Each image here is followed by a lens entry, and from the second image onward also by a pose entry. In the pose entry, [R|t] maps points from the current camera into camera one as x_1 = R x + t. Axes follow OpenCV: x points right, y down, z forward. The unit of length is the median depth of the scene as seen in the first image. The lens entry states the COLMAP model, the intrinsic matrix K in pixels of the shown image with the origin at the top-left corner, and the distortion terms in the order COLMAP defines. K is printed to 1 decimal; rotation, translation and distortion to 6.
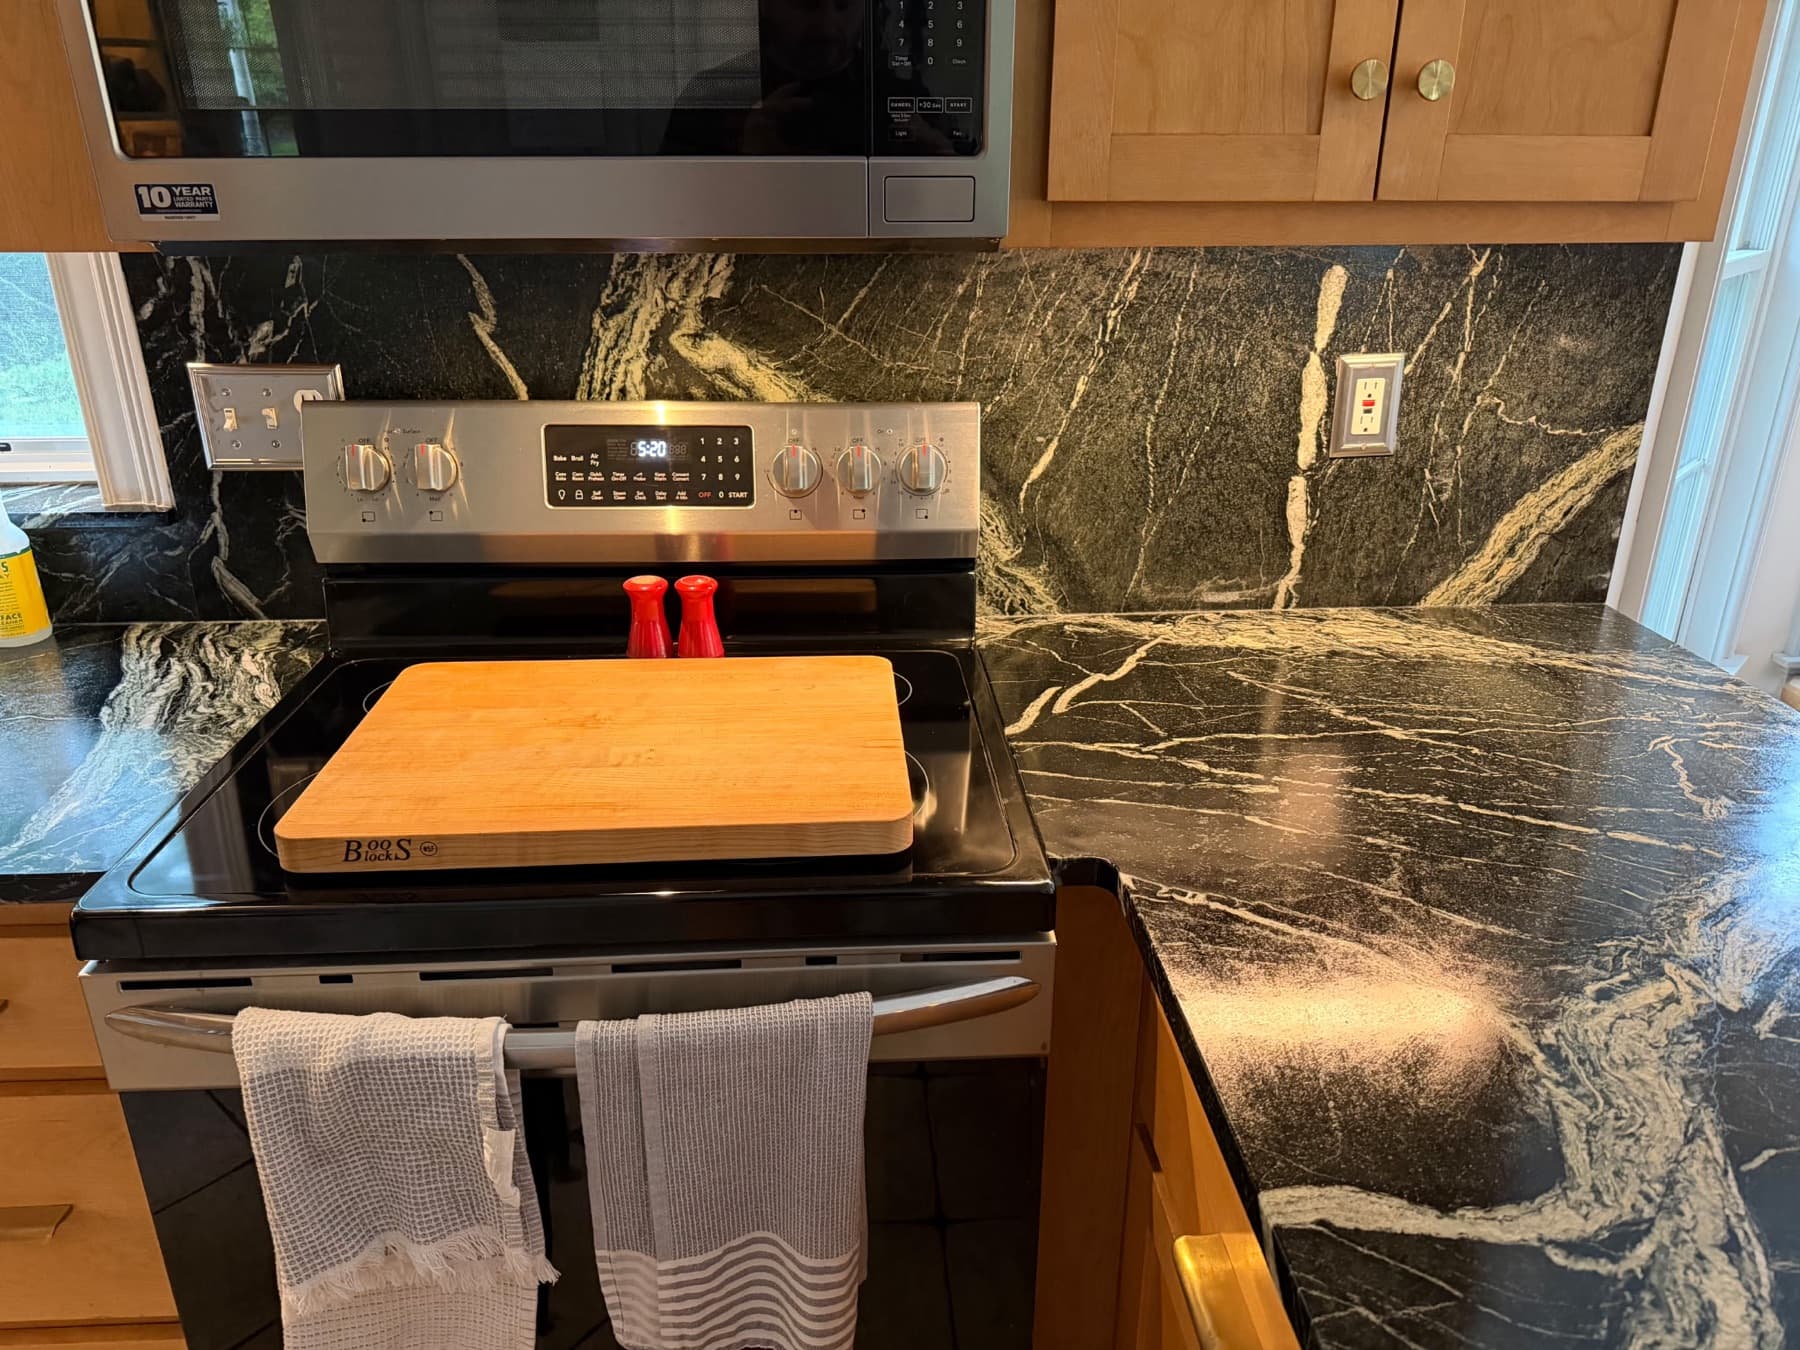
lens RADIAL K [[1277.7, 0, 900.0], [0, 1277.7, 675.0], [0, 0, 1]] dist [0.076498, -0.118725]
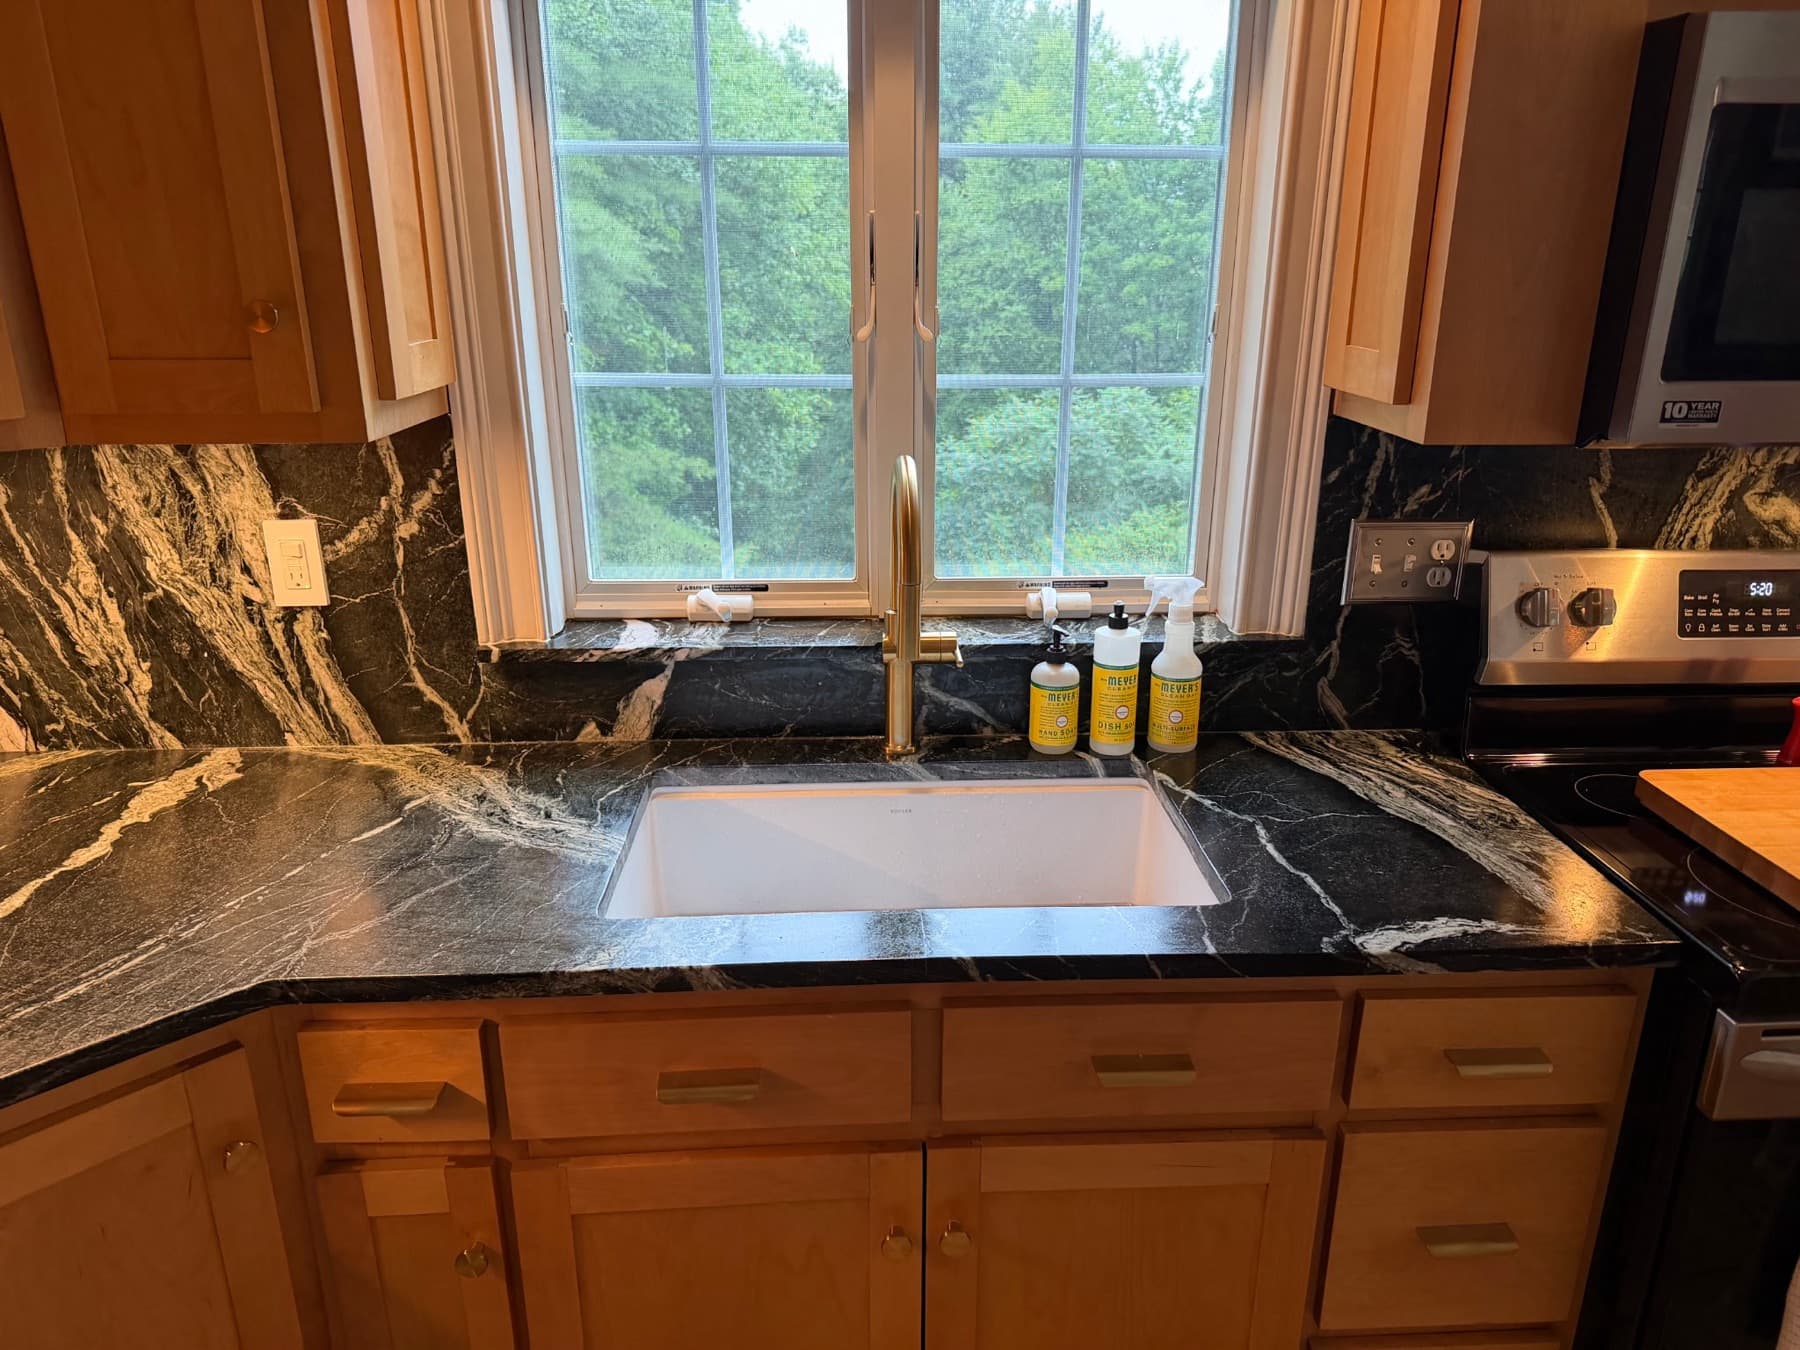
lens RADIAL K [[1280.5, 0, 922.9], [0, 1280.5, 680.8], [0, 0, 1]] dist [-0.000270, 0.000445]
pose [[0.999981, 0.000794, 0.006095, -0.933033], [-0.000431, 0.998235, -0.059381, -0.018694], [-0.006131, 0.059377, 0.998217, -0.173463]]
